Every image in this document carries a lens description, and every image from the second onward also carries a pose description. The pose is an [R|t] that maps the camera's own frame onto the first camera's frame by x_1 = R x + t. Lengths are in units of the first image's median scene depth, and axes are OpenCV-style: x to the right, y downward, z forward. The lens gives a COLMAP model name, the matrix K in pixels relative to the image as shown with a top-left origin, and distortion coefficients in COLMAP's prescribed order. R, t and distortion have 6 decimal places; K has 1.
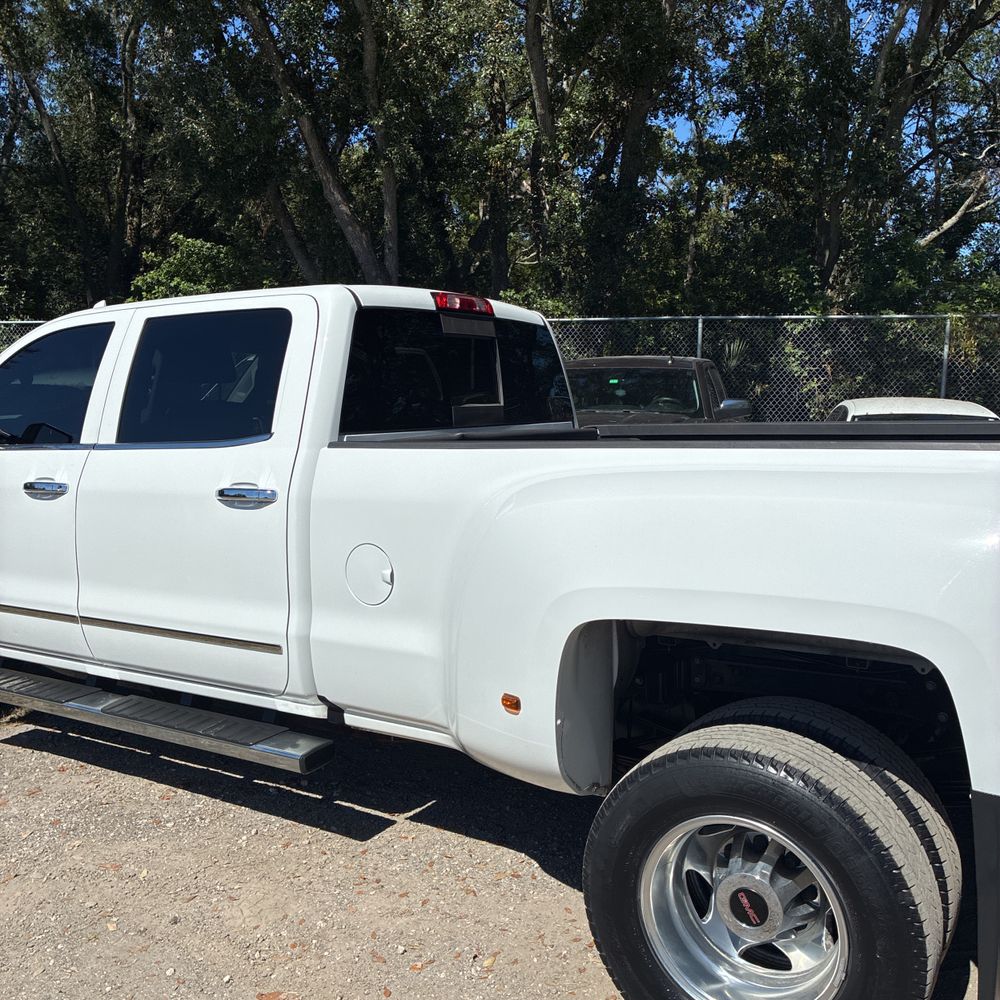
lens RADIAL K [[1012.1, 0, 500.0], [0, 1012.1, 500.0], [0, 0, 1]] dist [0.023094, 0.001444]
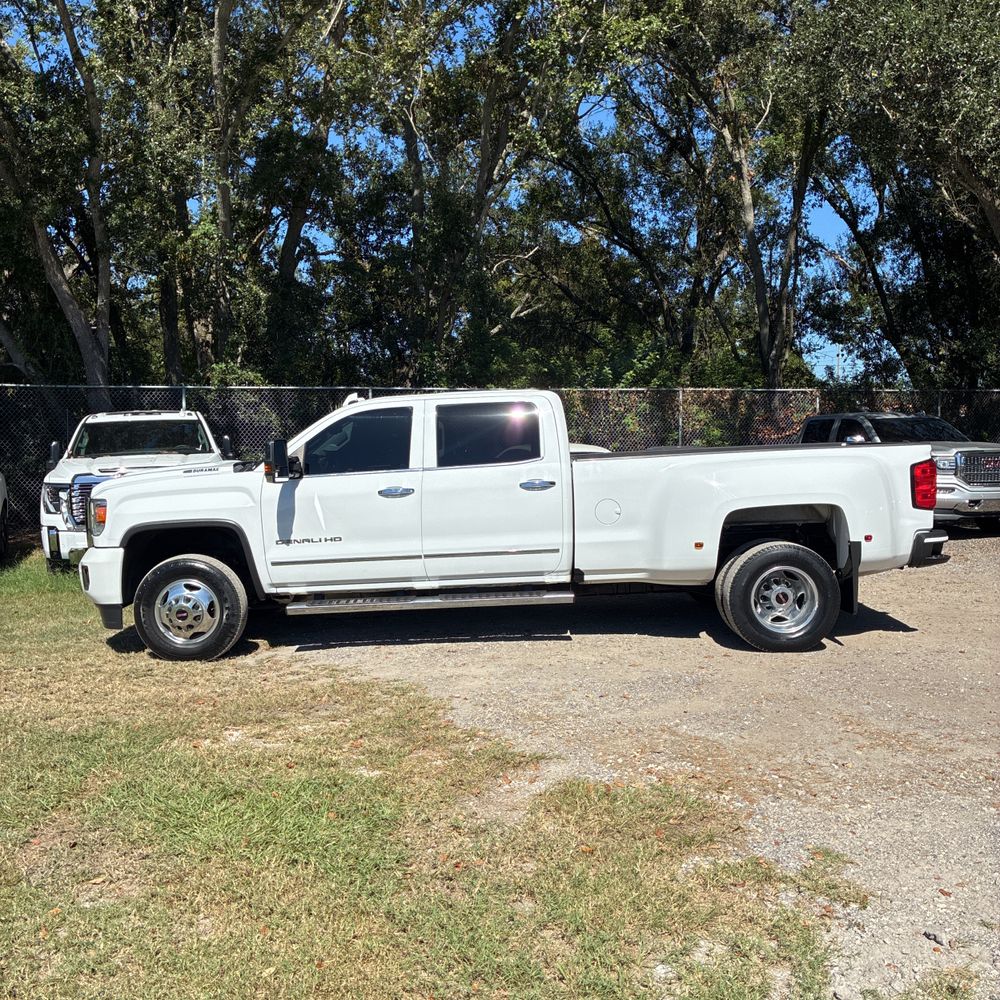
lens RADIAL K [[1011.3, 0, 500.5], [0, 1011.3, 494.7], [0, 0, 1]] dist [0.040915, 0.006741]
pose [[0.849529, -0.047570, 0.525393, -1.519276], [0.079089, 0.996155, -0.037688, 0.097033], [-0.521580, 0.073570, 0.850024, -0.876149]]
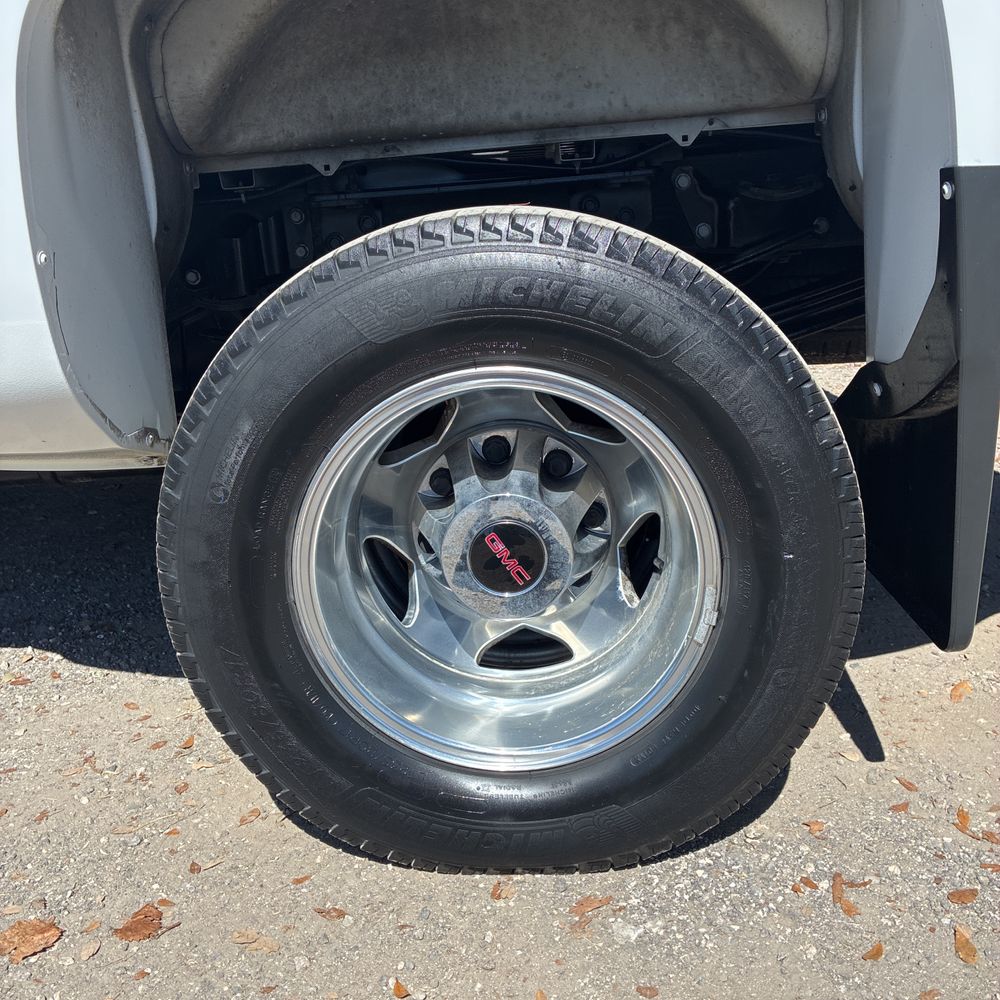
lens RADIAL K [[1006.4, 0, 495.6], [0, 1006.4, 498.6], [0, 0, 1]] dist [0.021514, -0.007563]
pose [[0.873895, -0.180814, 0.451236, 0.011379], [0.109532, 0.977620, 0.179613, 0.202077], [-0.473614, -0.107538, 0.874143, 0.406486]]
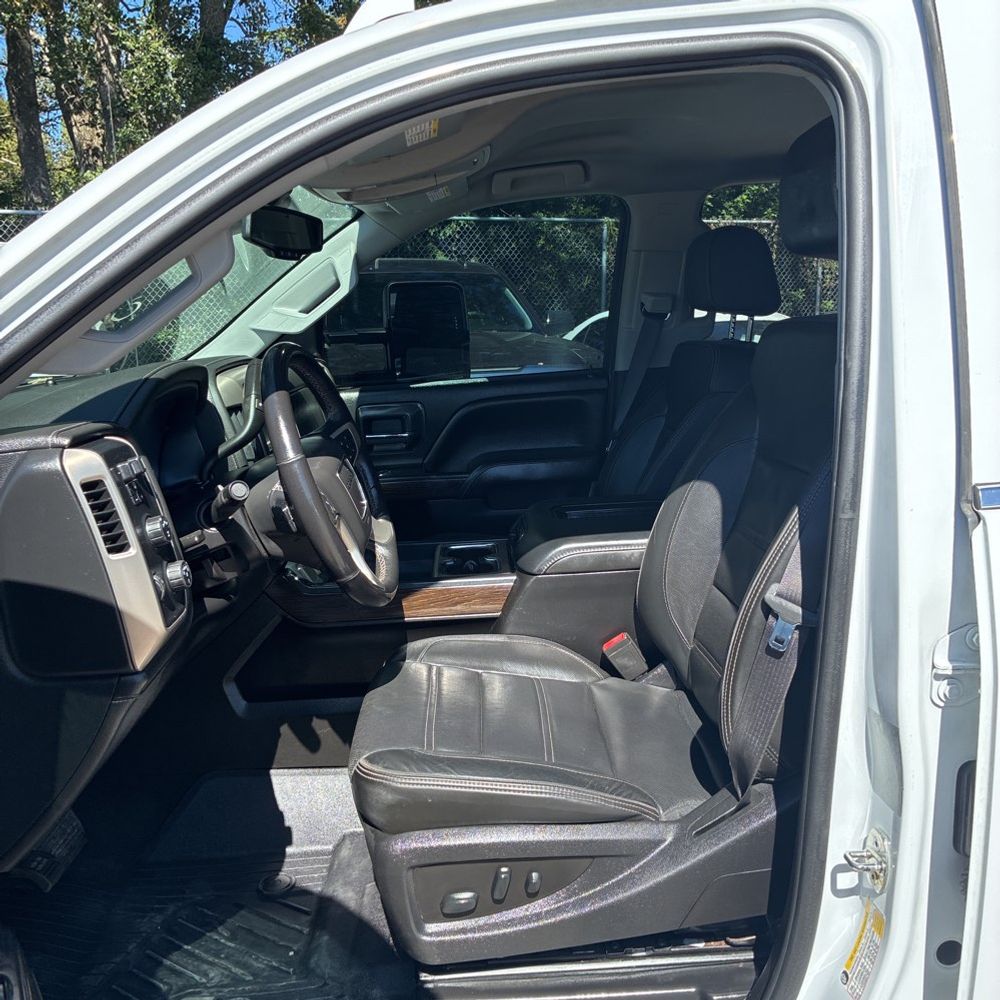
lens RADIAL K [[1015.3, 0, 495.2], [0, 1015.3, 497.8], [0, 0, 1]] dist [0.023238, -0.001743]
pose [[0.835493, -0.124833, 0.535134, -0.738292], [0.085308, 0.991513, 0.098106, -0.102834], [-0.542839, -0.036316, 0.839051, 0.991057]]
